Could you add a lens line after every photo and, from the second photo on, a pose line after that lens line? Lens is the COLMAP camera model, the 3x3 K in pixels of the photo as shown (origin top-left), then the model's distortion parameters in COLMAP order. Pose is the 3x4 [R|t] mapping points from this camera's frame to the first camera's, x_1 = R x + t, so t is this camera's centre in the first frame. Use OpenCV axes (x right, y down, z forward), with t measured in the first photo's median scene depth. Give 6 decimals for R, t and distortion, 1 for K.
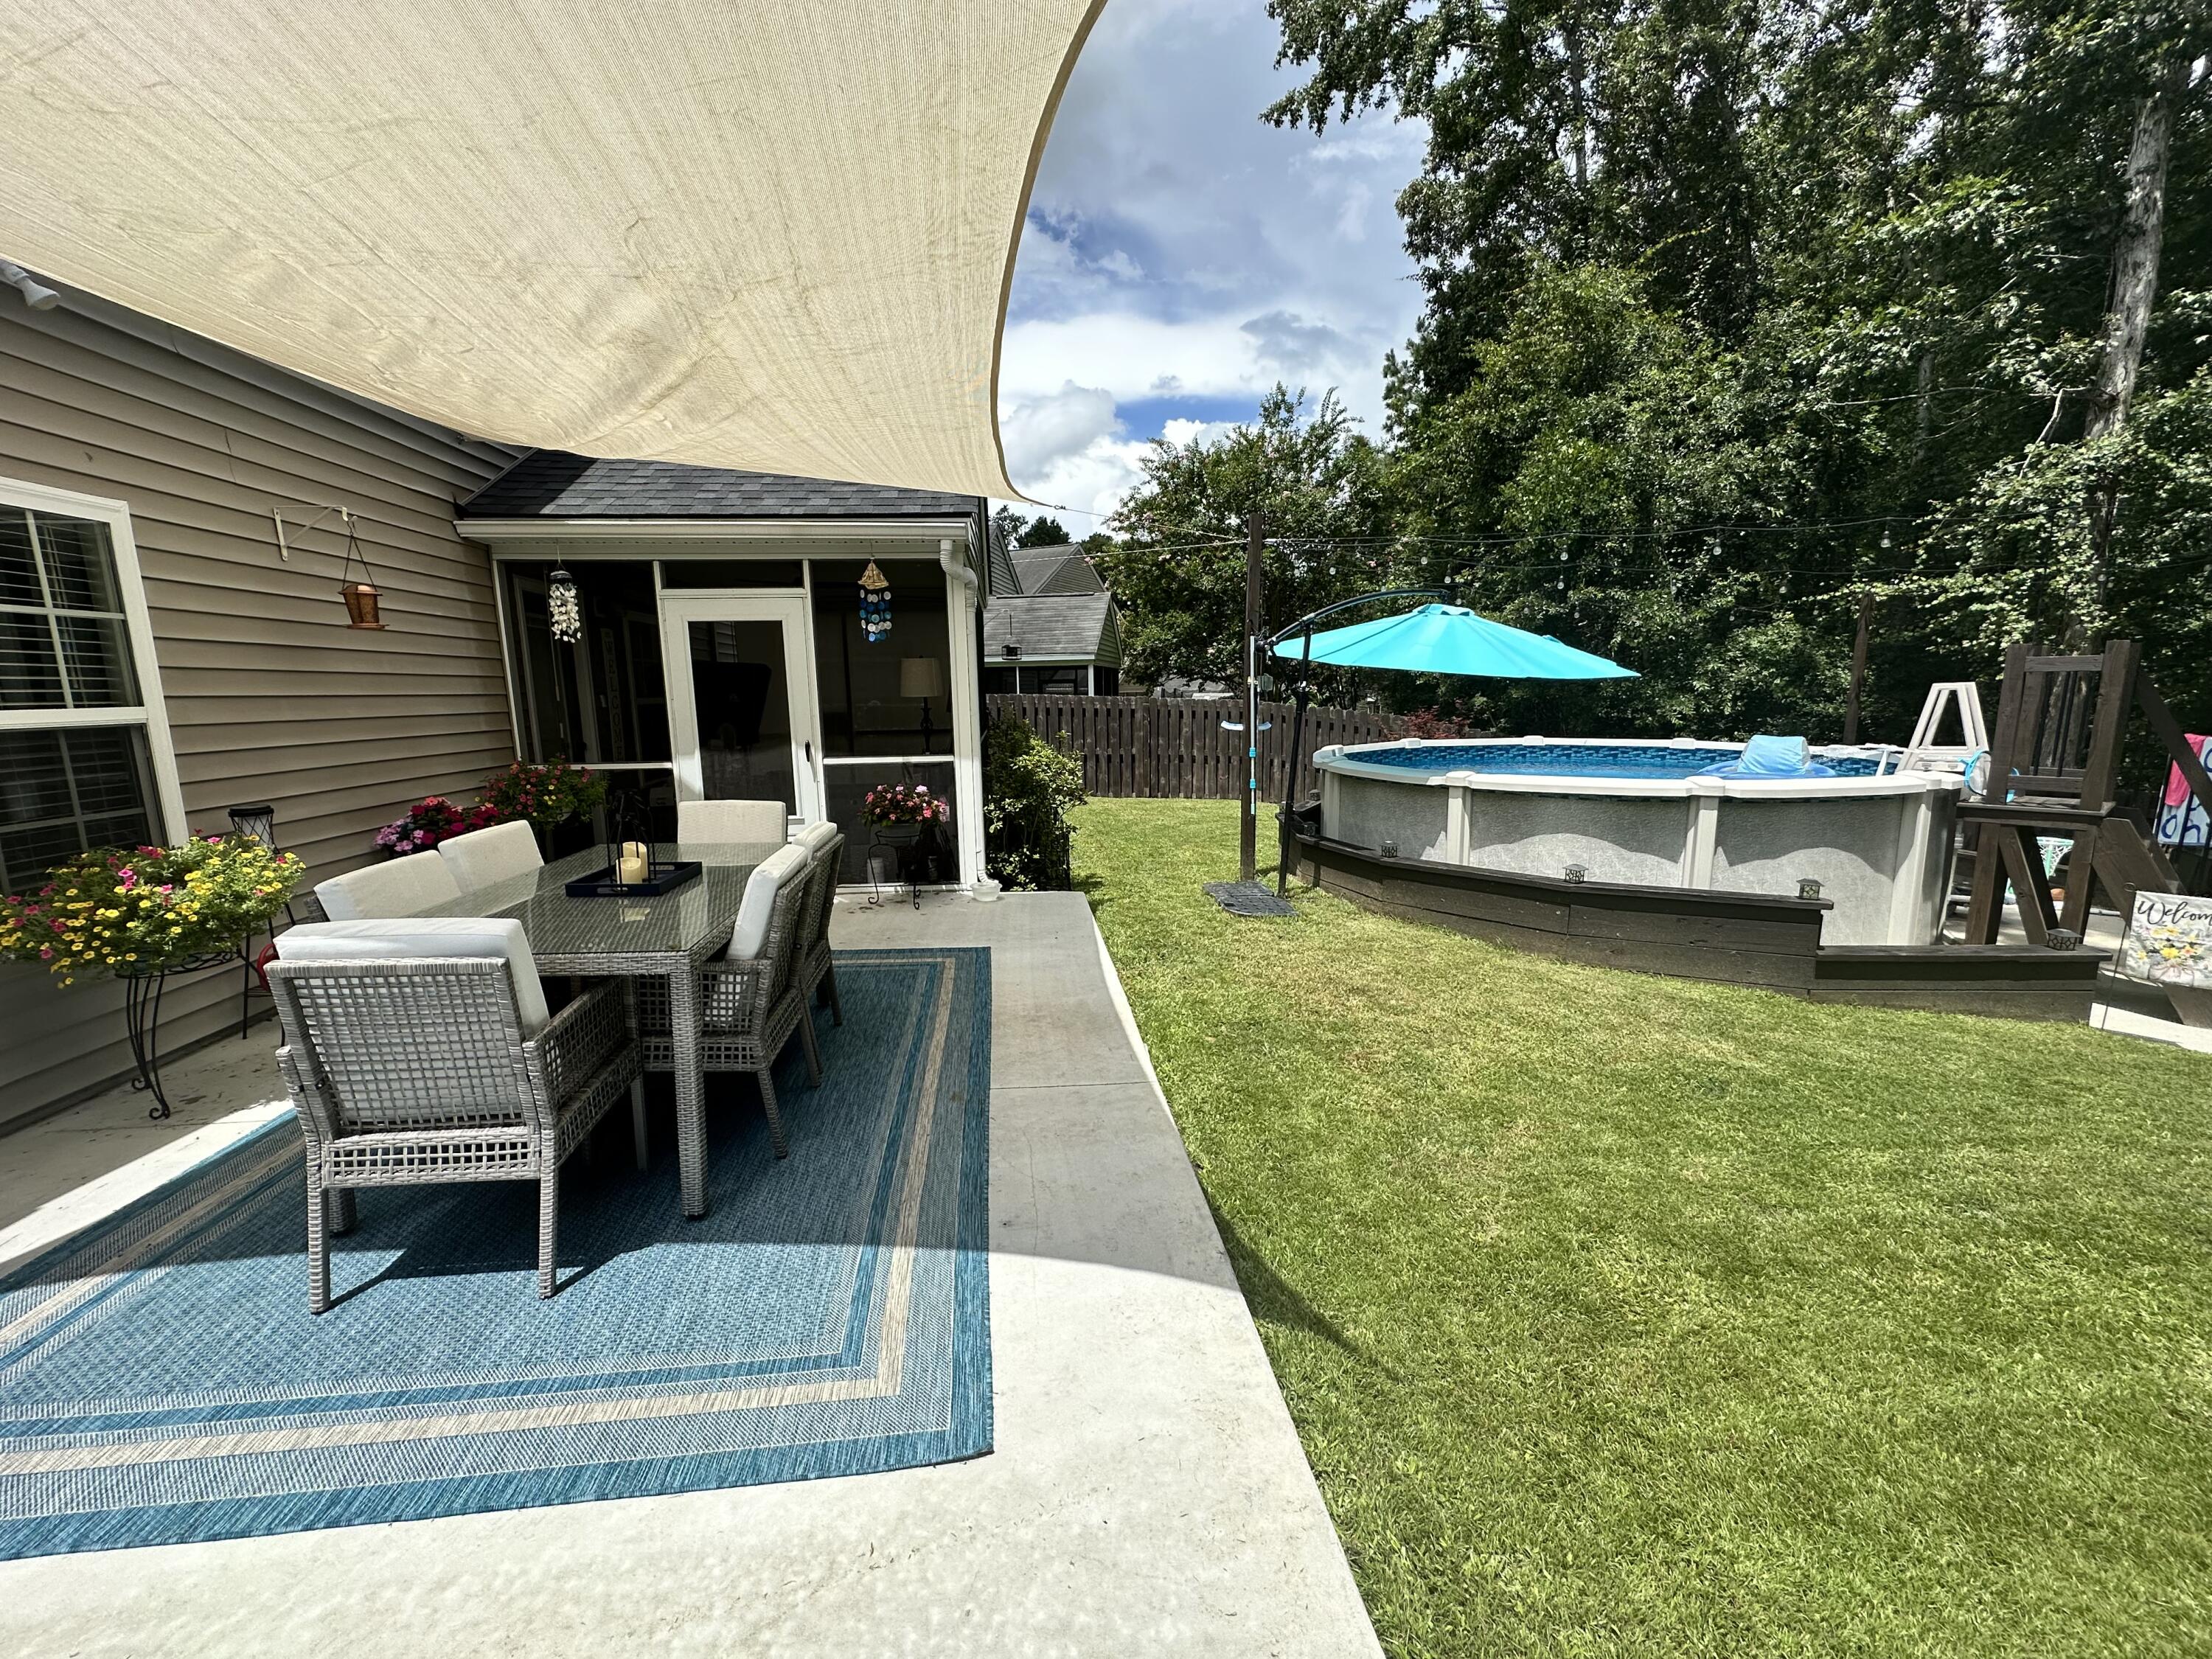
lens RADIAL K [[876.7, 0, 1106.0], [0, 876.7, 829.5], [0, 0, 1]] dist [-0.001689, 0.000796]
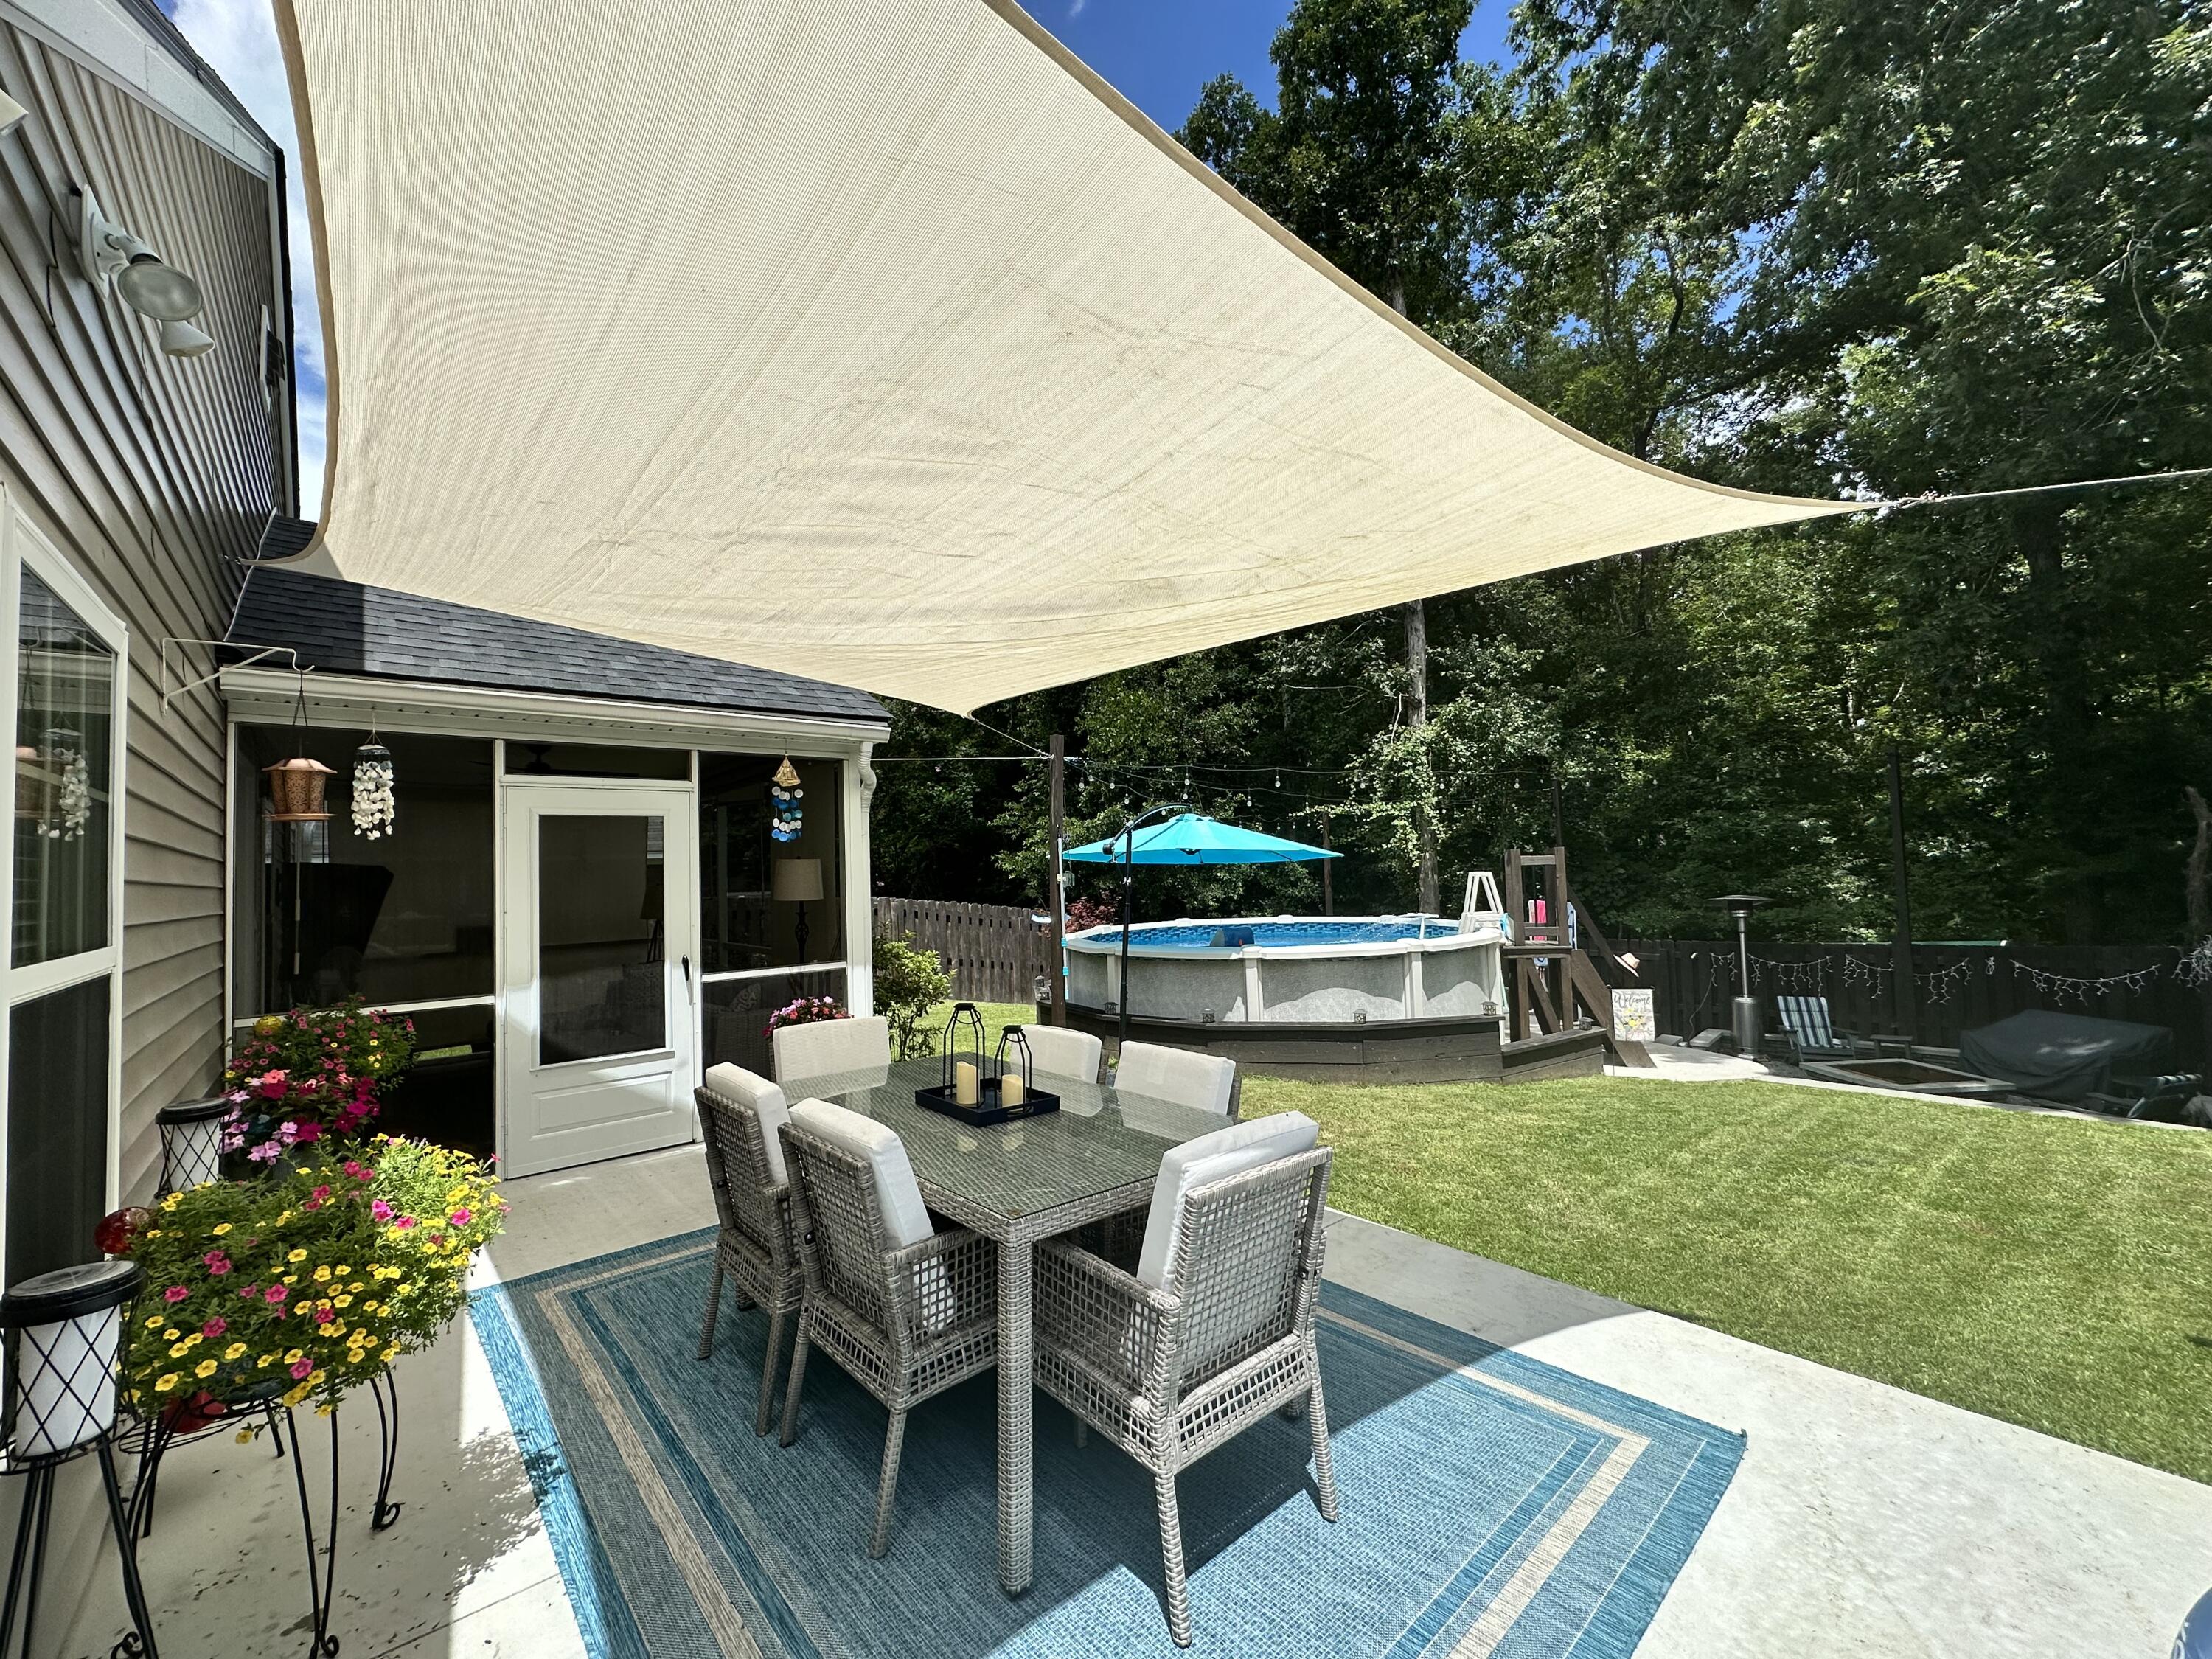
lens RADIAL K [[876.7, 0, 1106.0], [0, 876.7, 829.5], [0, 0, 1]] dist [-0.001689, 0.000796]
pose [[0.825413, 0.015810, 0.564308, -0.502658], [0.108604, 0.976489, -0.186213, -0.019191], [-0.553984, 0.214989, 0.804290, 0.072819]]
